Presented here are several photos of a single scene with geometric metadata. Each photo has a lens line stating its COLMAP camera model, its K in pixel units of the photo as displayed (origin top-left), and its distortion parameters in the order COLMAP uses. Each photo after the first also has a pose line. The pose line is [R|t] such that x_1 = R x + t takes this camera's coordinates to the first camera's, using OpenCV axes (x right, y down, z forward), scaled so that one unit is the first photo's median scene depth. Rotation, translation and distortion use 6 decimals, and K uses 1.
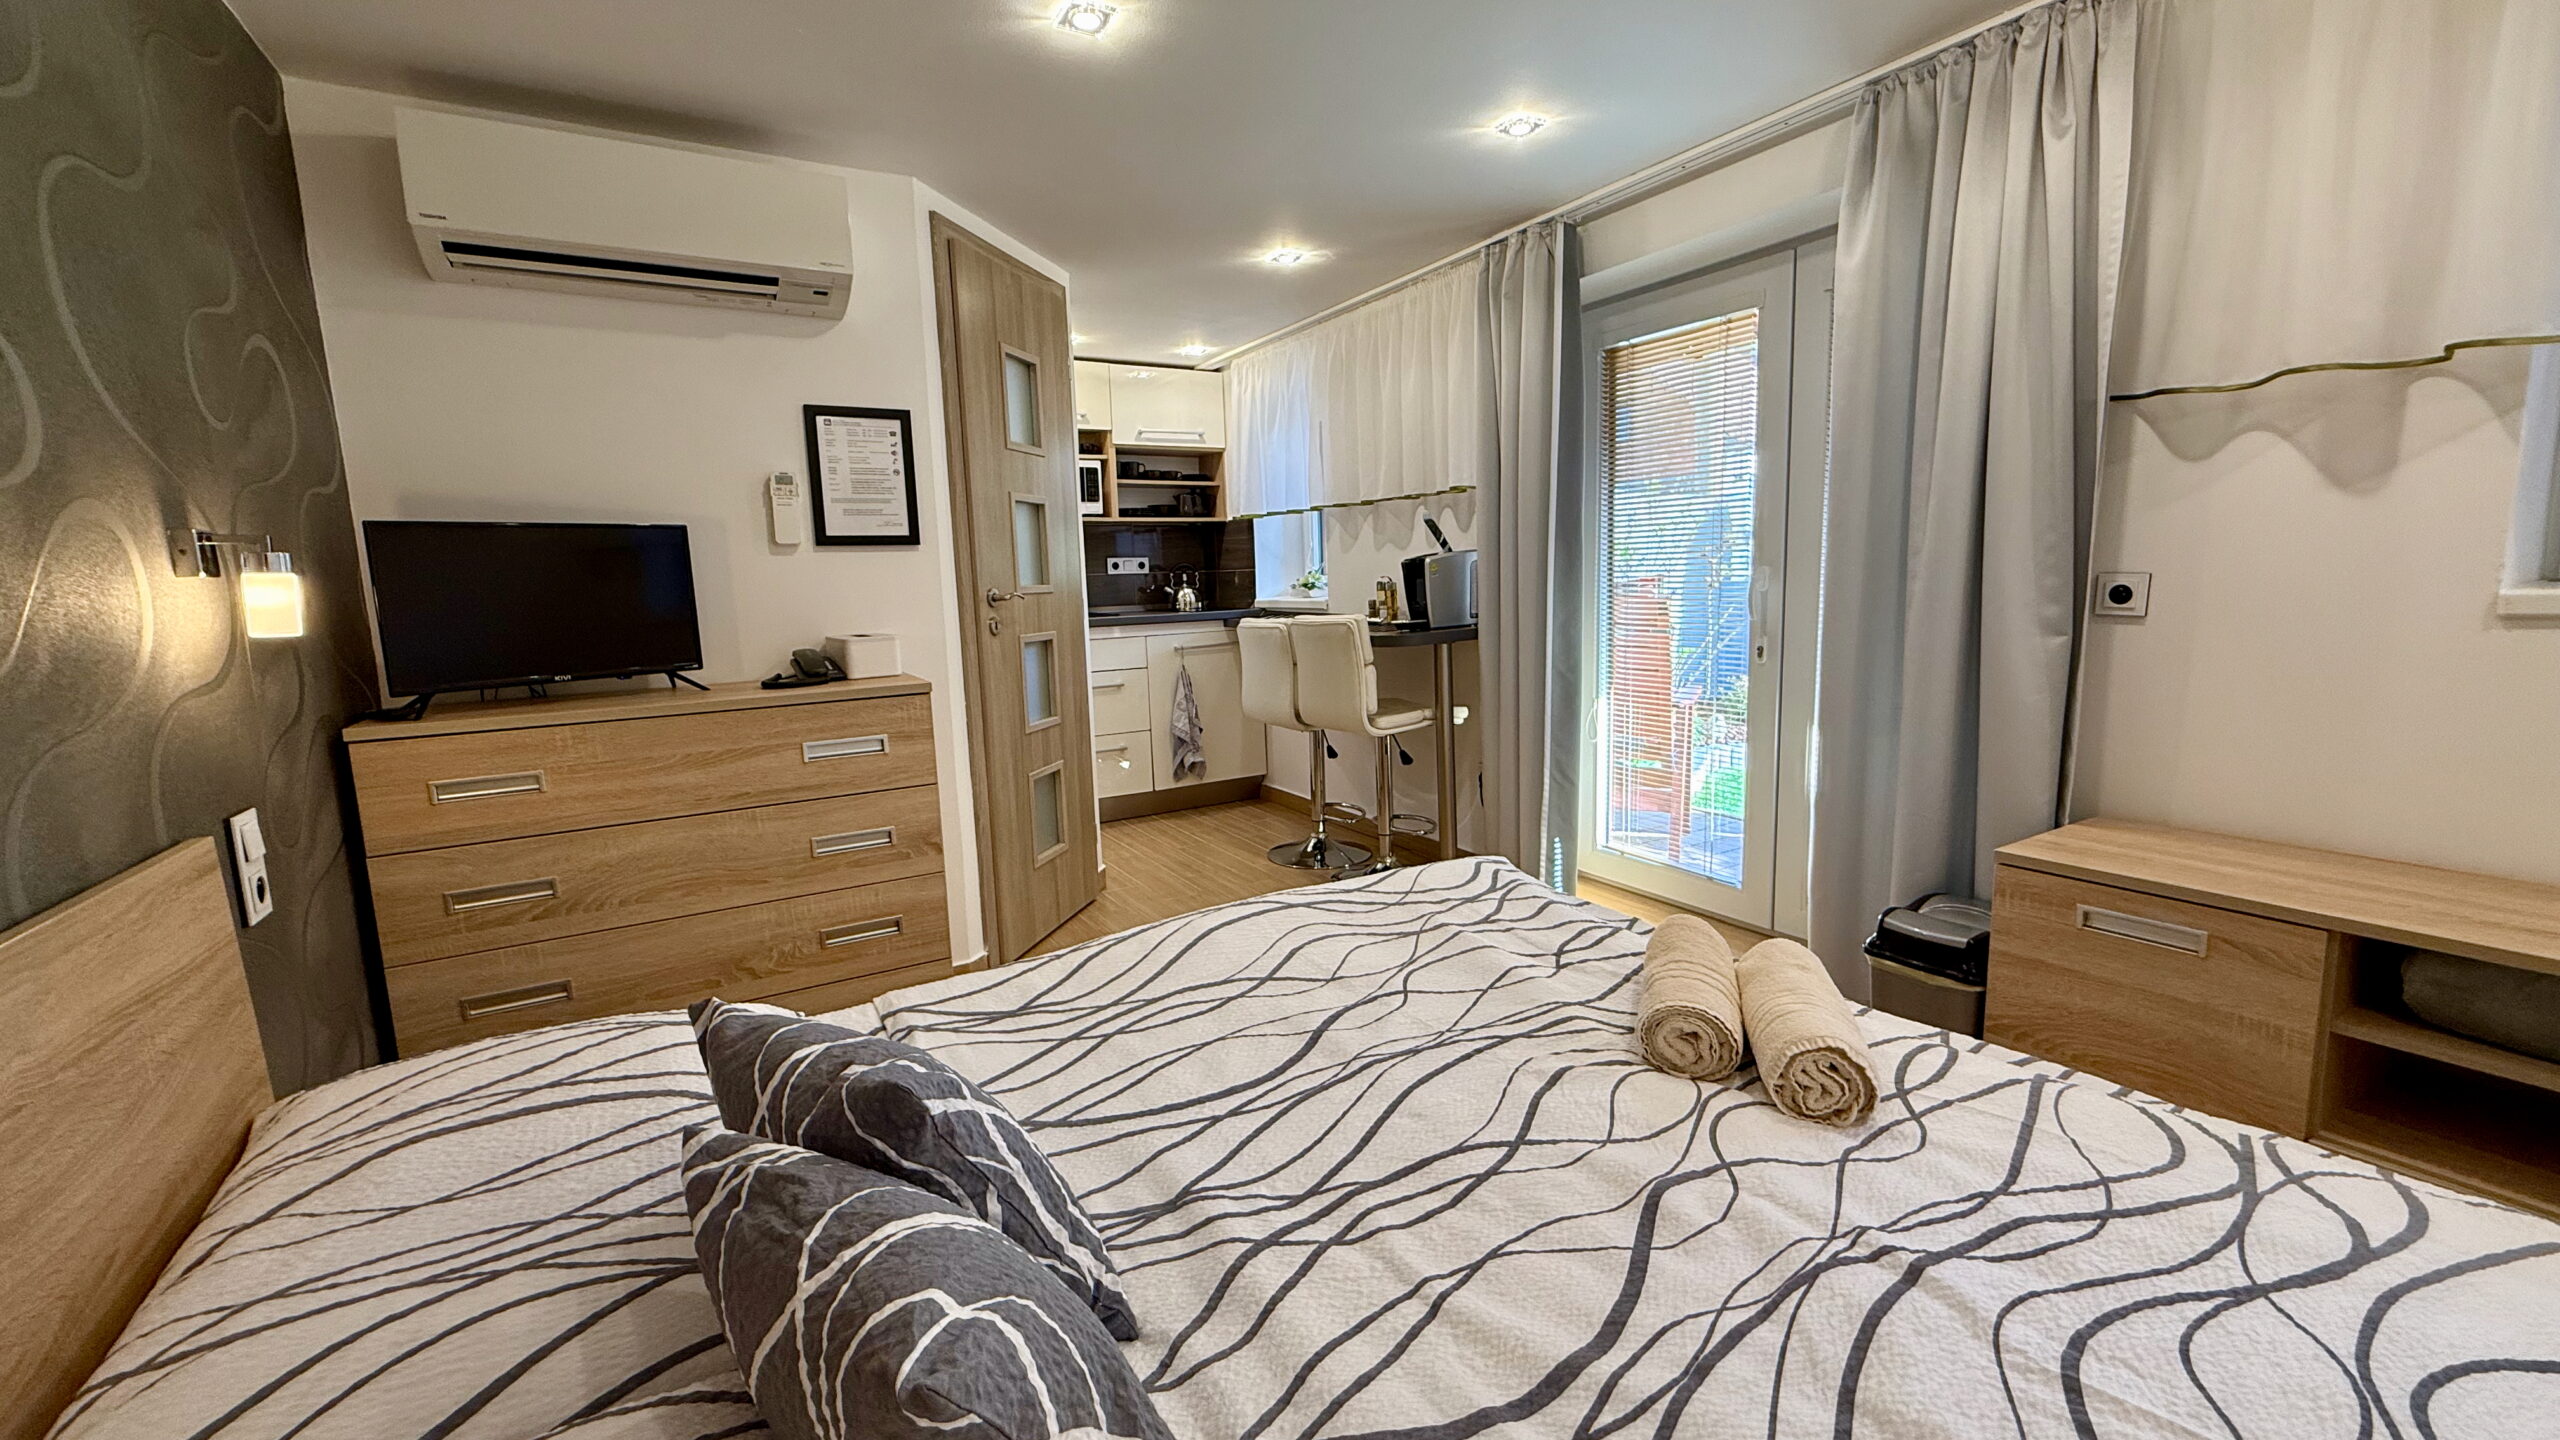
lens RADIAL K [[1023.7, 0, 1275.9], [0, 1023.7, 716.3], [0, 0, 1]] dist [0.001788, -0.000172]
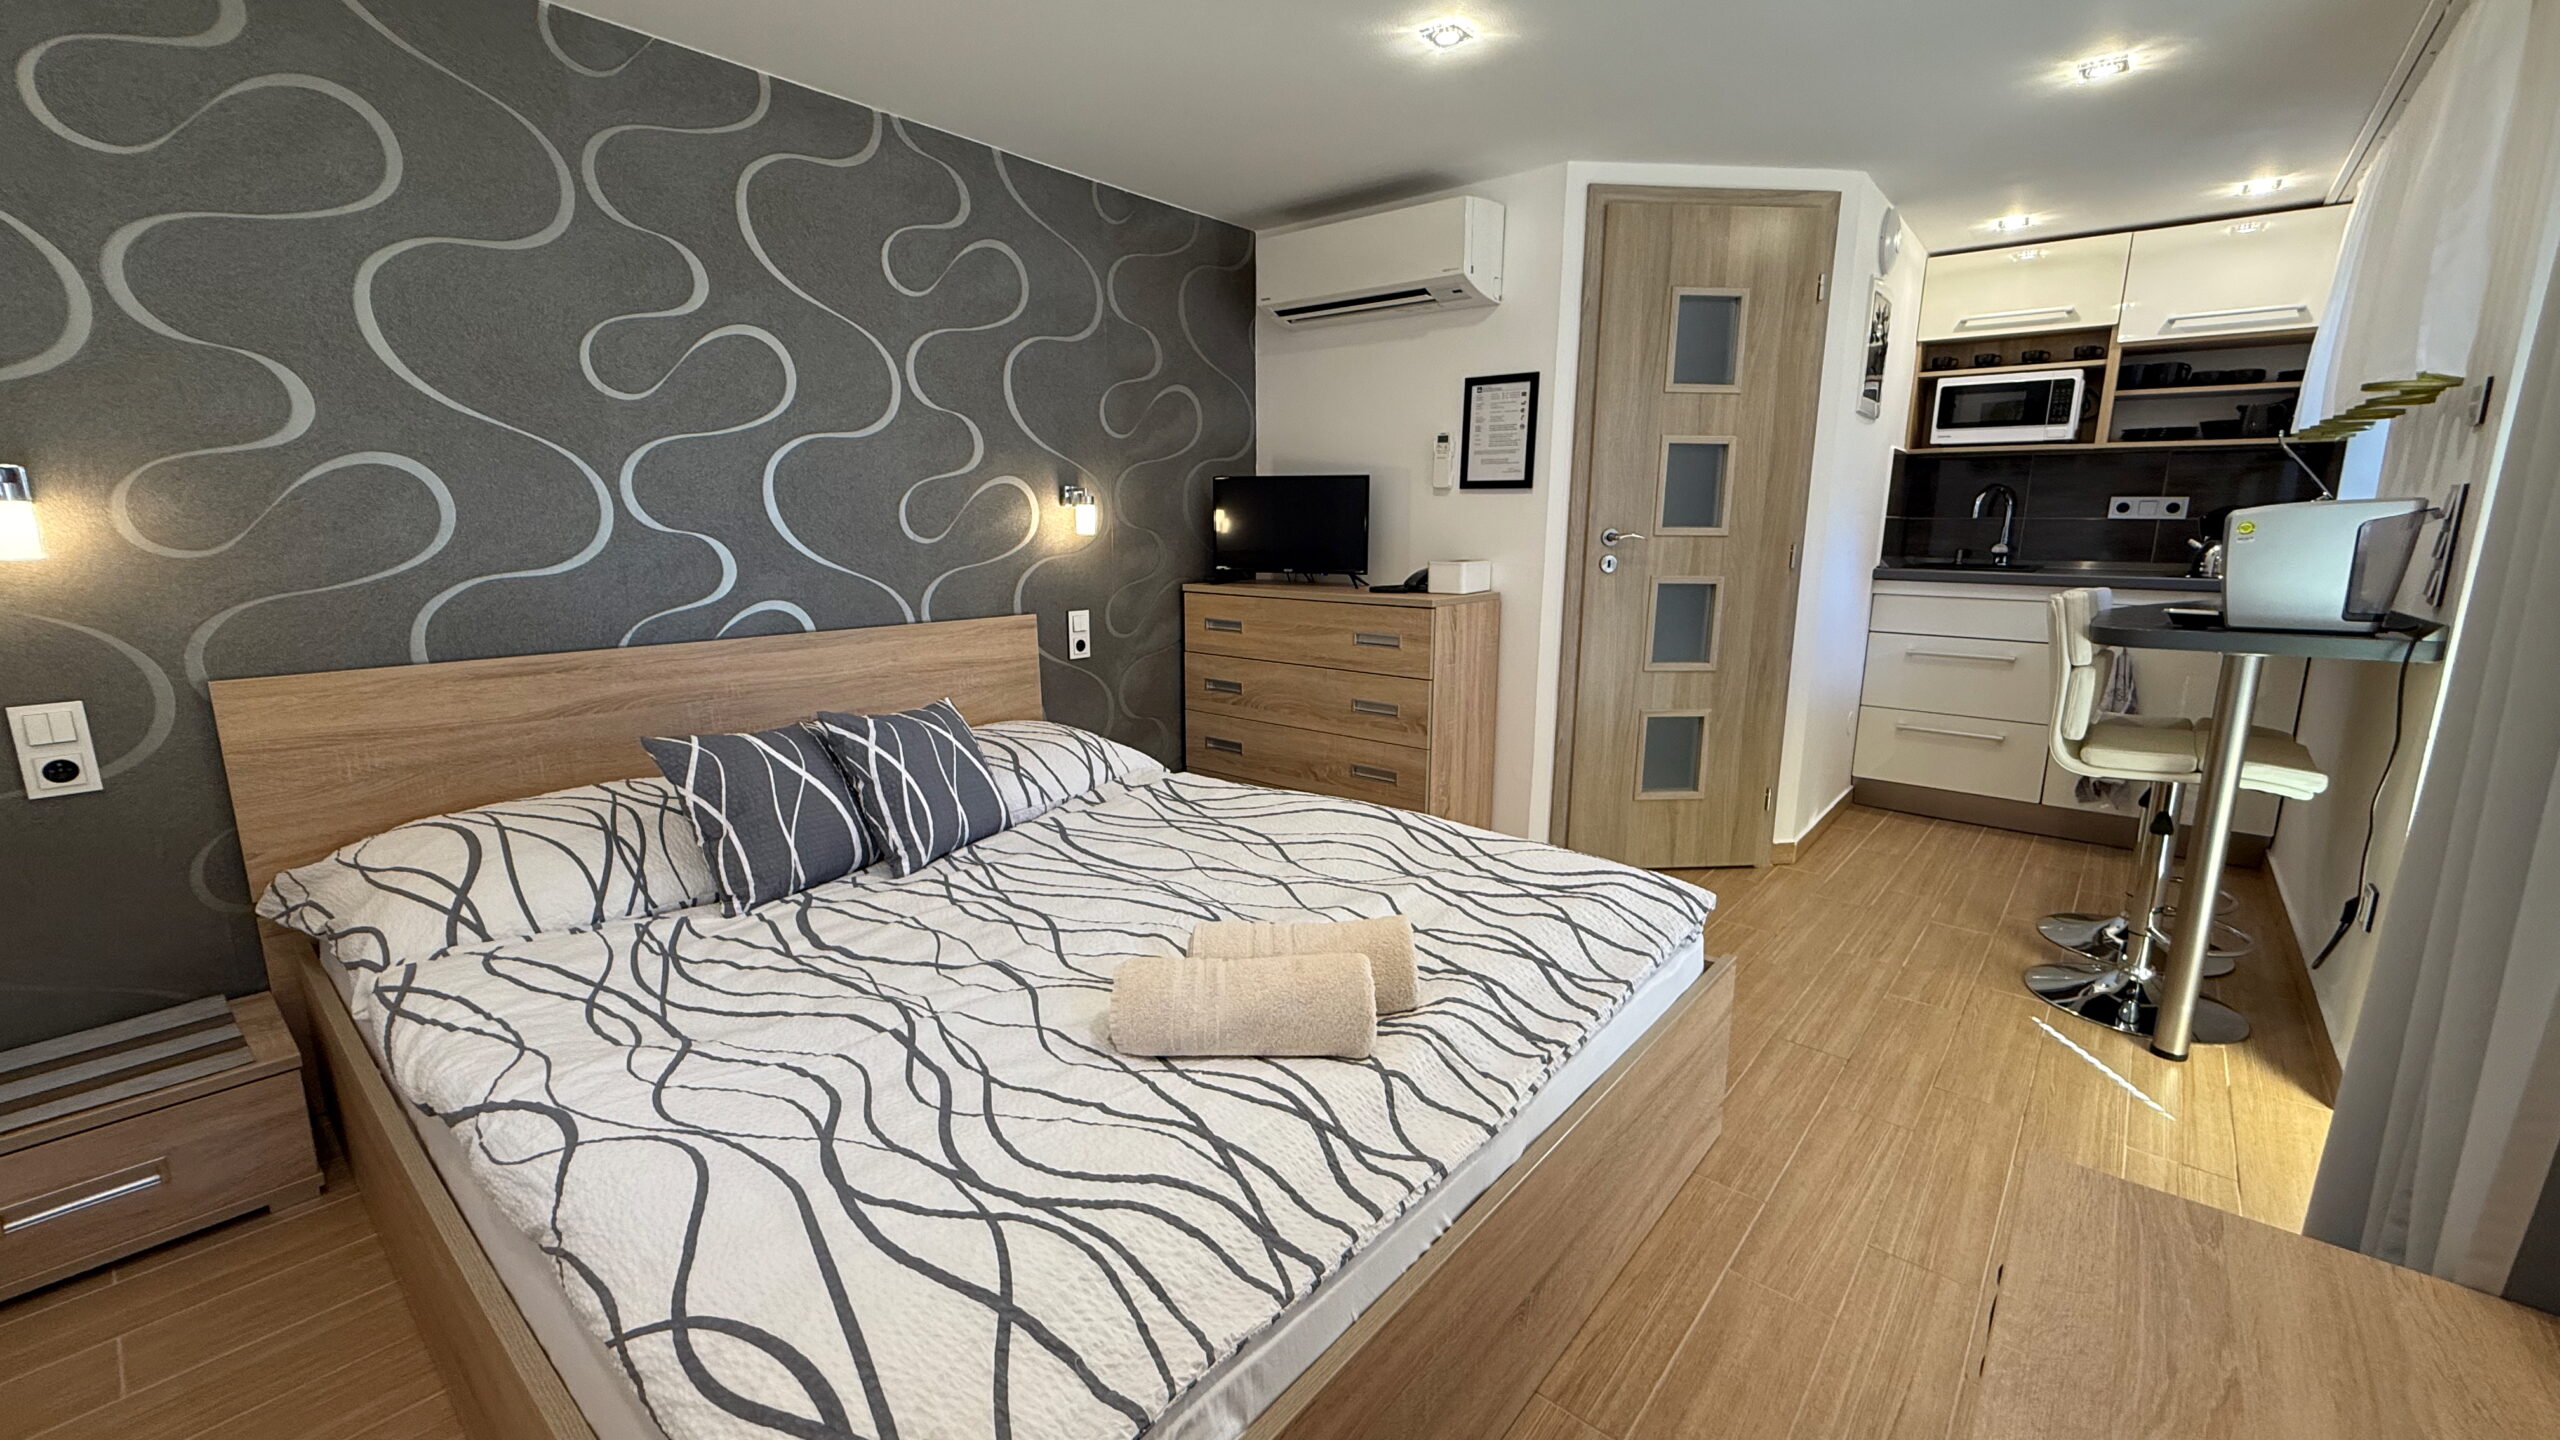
lens RADIAL K [[1023.7, 0, 1278.2], [0, 1023.7, 723.5], [0, 0, 1]] dist [0.001788, -0.000172]
pose [[0.330880, 0.220746, -0.917491, 0.922539], [-0.146390, 0.972493, 0.181185, -0.099711], [0.932249, 0.074361, 0.354093, 0.440346]]
